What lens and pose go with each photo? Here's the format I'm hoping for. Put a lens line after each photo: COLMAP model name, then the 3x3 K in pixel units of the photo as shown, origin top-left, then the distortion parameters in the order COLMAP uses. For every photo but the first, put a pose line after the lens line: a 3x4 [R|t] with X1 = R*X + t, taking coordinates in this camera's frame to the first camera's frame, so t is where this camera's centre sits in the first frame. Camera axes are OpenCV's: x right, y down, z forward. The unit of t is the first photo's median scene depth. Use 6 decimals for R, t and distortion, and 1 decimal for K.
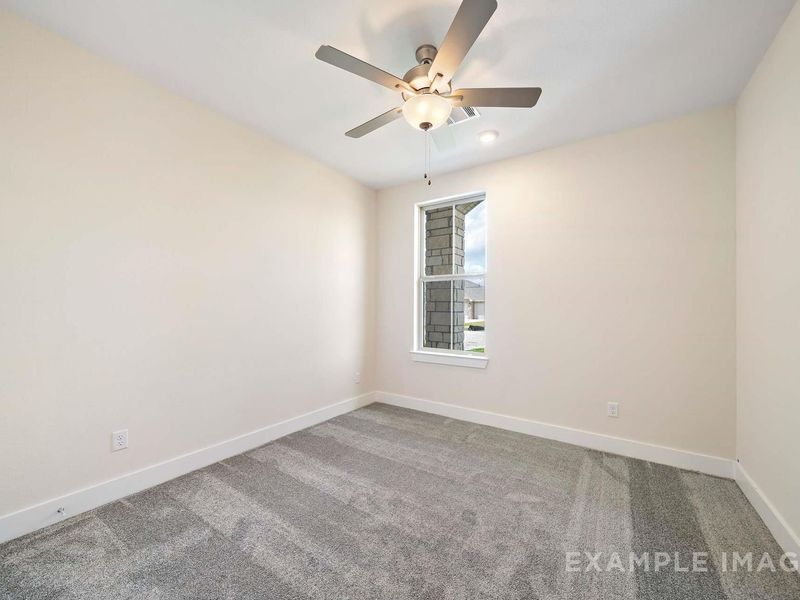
lens RADIAL K [[341.9, 0, 401.6], [0, 341.9, 307.1], [0, 0, 1]] dist [0.000616, 0.000081]
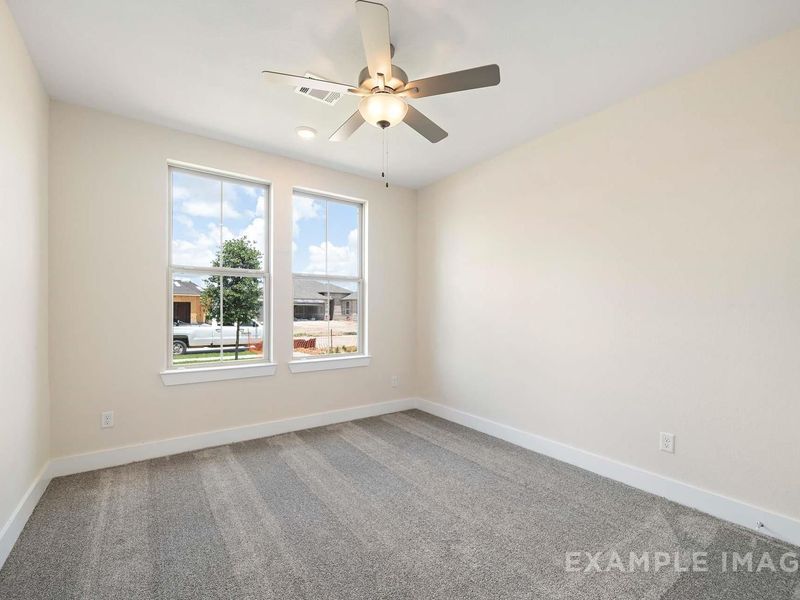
lens RADIAL K [[352.1, 0, 400.0], [0, 352.1, 300.0], [0, 0, 1]] dist [0.001365, 0.000129]
pose [[0.959914, -0.004373, -0.280261, 0.397475], [-0.003637, 0.999600, -0.028053, -0.001457], [0.280271, 0.027948, 0.959514, 0.064895]]
